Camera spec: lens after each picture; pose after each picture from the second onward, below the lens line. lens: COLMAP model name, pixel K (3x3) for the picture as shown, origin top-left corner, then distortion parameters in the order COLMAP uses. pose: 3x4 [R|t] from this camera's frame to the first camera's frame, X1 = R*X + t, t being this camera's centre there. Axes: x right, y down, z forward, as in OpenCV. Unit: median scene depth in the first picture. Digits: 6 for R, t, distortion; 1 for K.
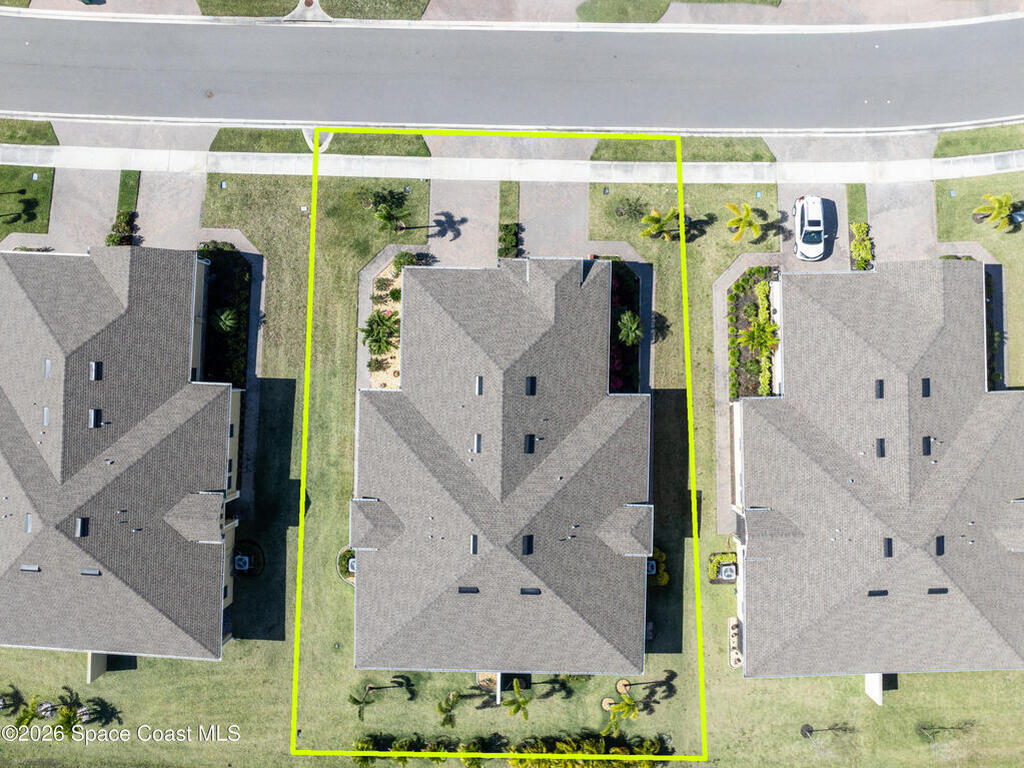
lens RADIAL K [[723.7, 0, 516.6], [0, 723.7, 384.2], [0, 0, 1]] dist [-0.049186, 0.019176]
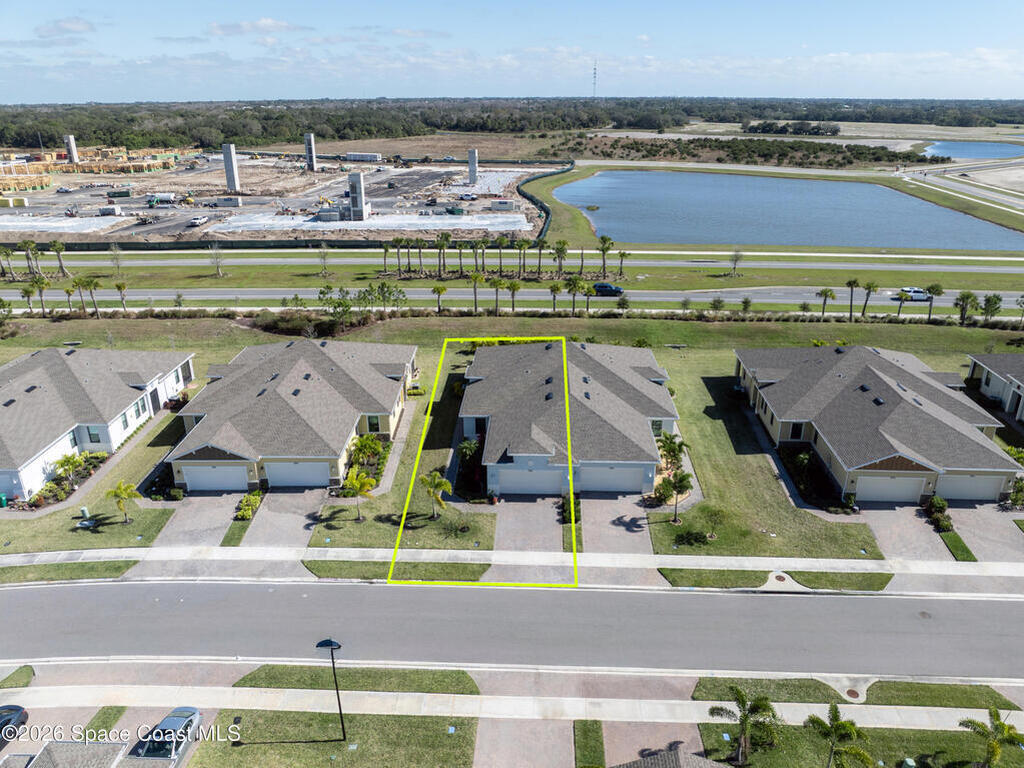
lens RADIAL K [[723.7, 0, 516.6], [0, 723.7, 384.2], [0, 0, 1]] dist [-0.049186, 0.019176]
pose [[-0.999744, 0.009018, 0.020747, 0.045916], [0.015460, -0.397175, 0.917613, -1.105550], [0.016515, 0.917699, 0.396933, 0.392914]]
